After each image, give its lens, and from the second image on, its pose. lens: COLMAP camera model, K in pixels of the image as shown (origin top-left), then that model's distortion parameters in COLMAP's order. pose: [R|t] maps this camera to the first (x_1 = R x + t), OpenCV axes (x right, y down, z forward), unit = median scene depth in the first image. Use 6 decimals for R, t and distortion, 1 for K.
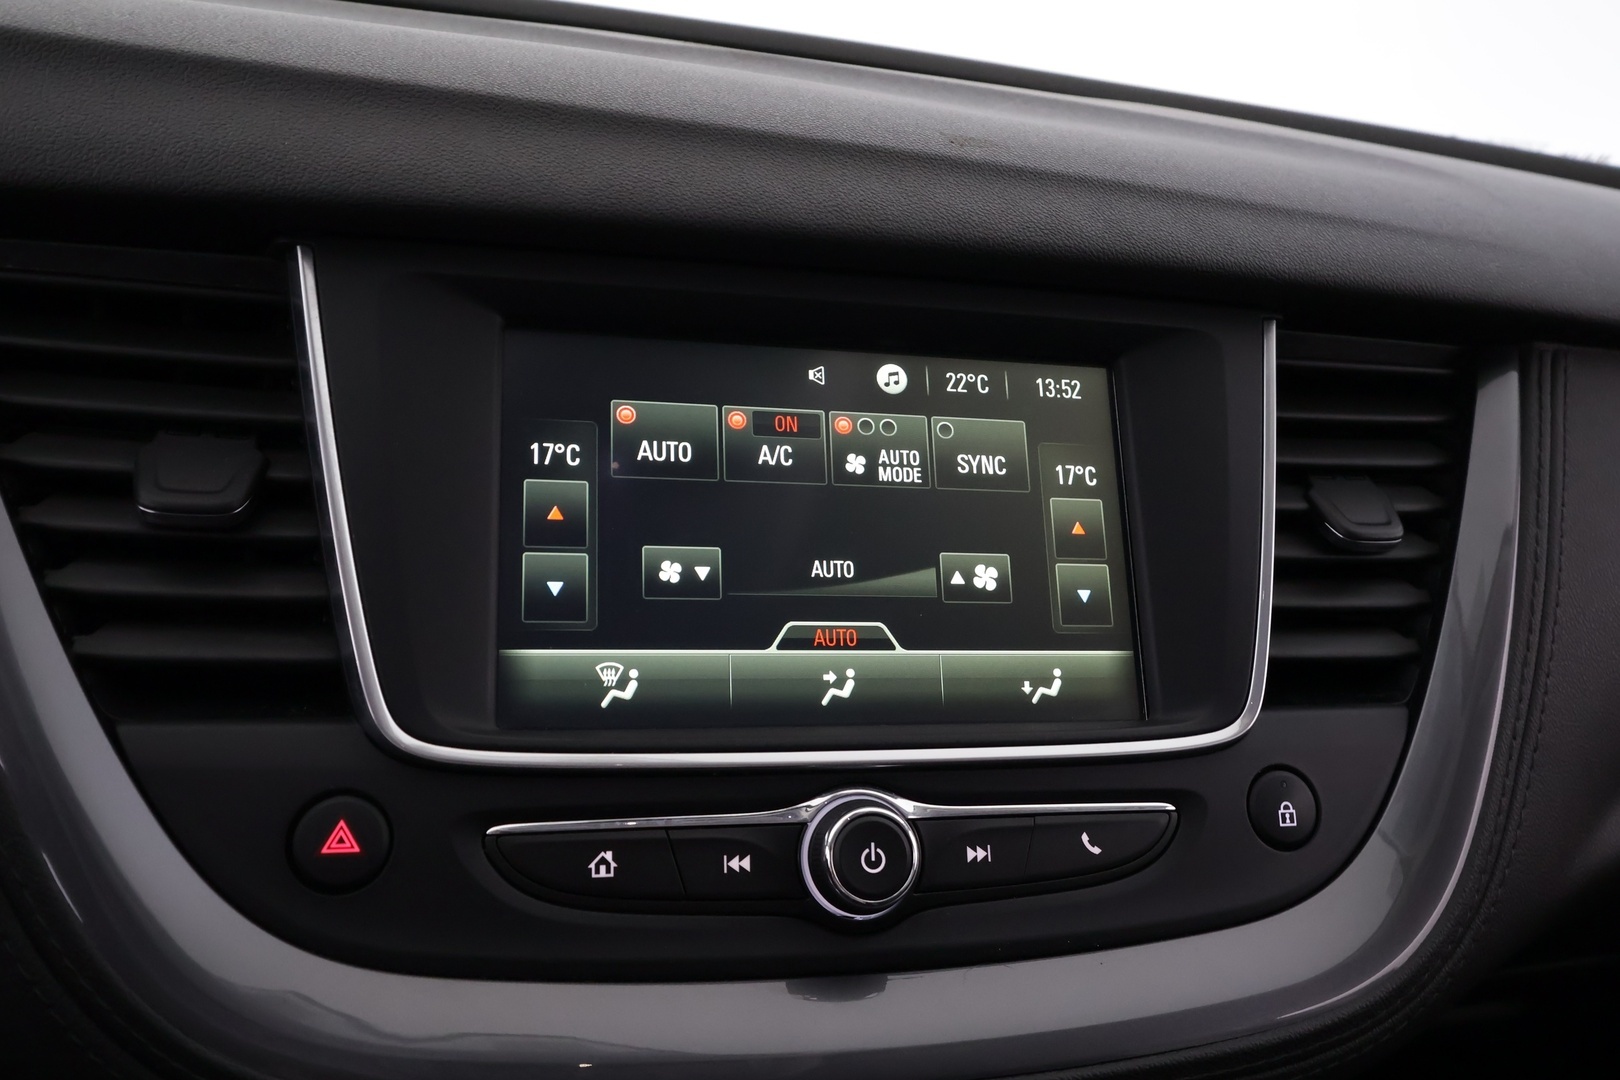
lens RADIAL K [[1260.9, 0, 810.0], [0, 1260.9, 540.0], [0, 0, 1]] dist [-0.006007, 0.001759]
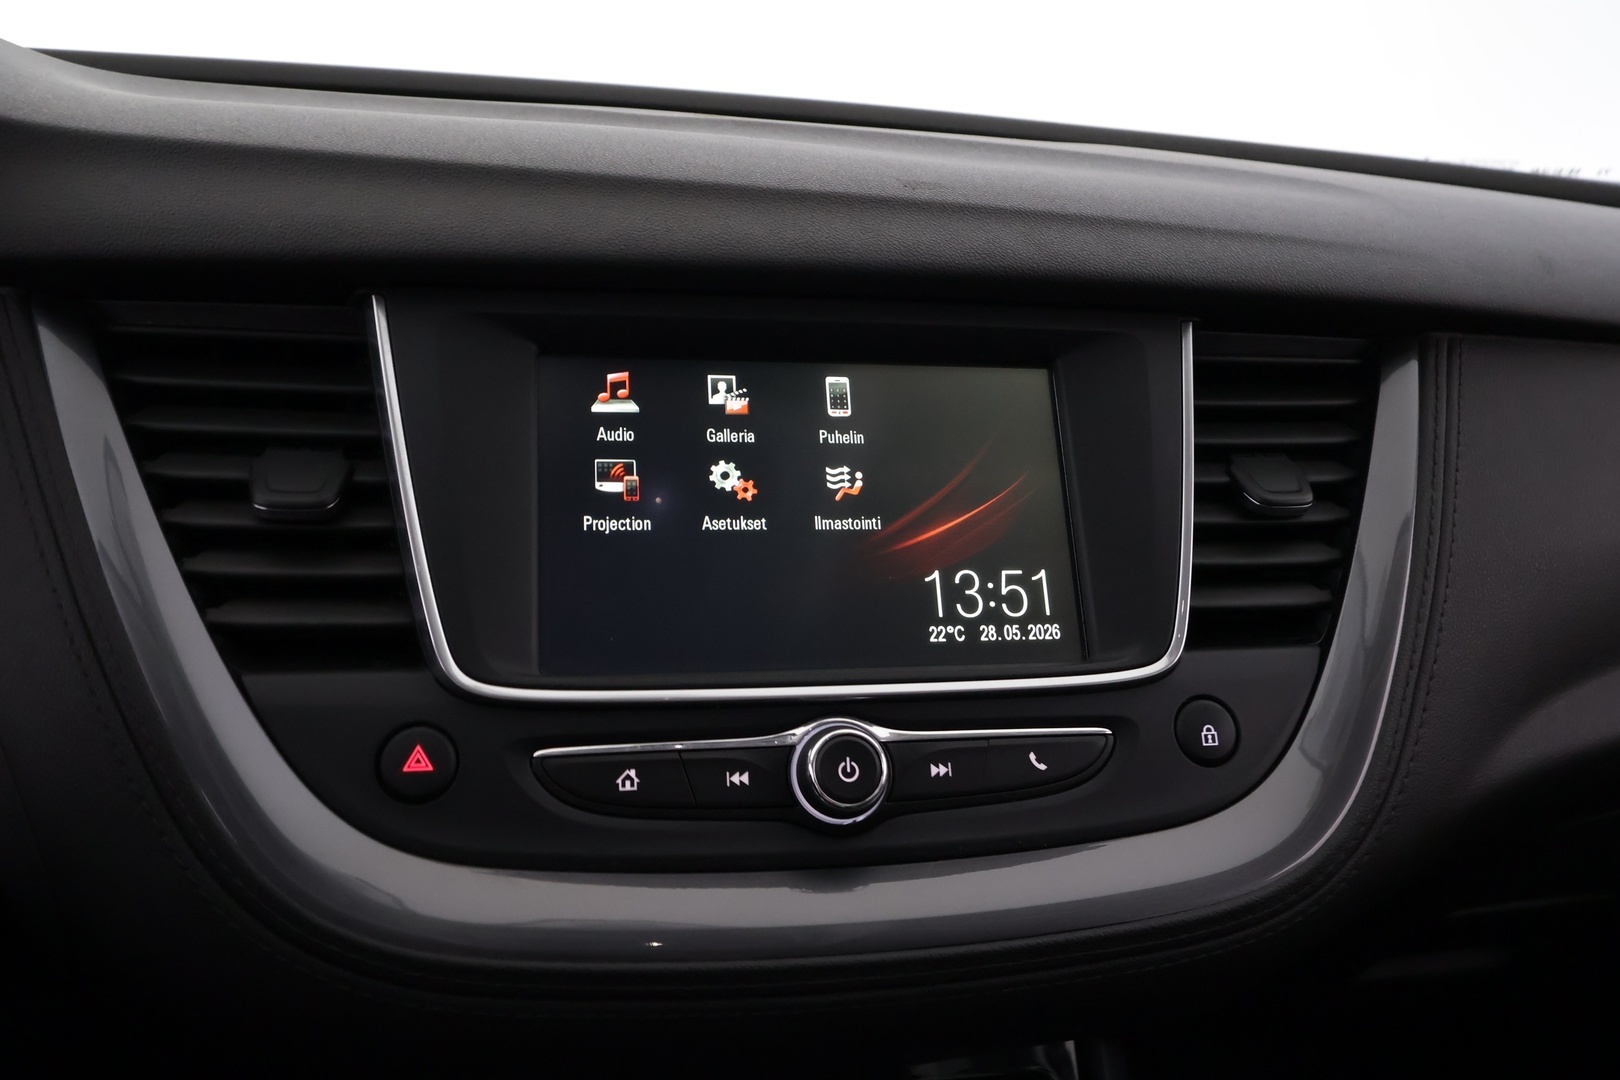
lens RADIAL K [[1242.3, 0, 810.0], [0, 1242.3, 540.0], [0, 0, 1]] dist [-0.006770, 0.000245]
pose [[0.998106, -0.039319, -0.047304, 0.069613], [0.037519, 0.998560, -0.038343, 0.066686], [0.048744, 0.036495, 0.998144, -0.183935]]
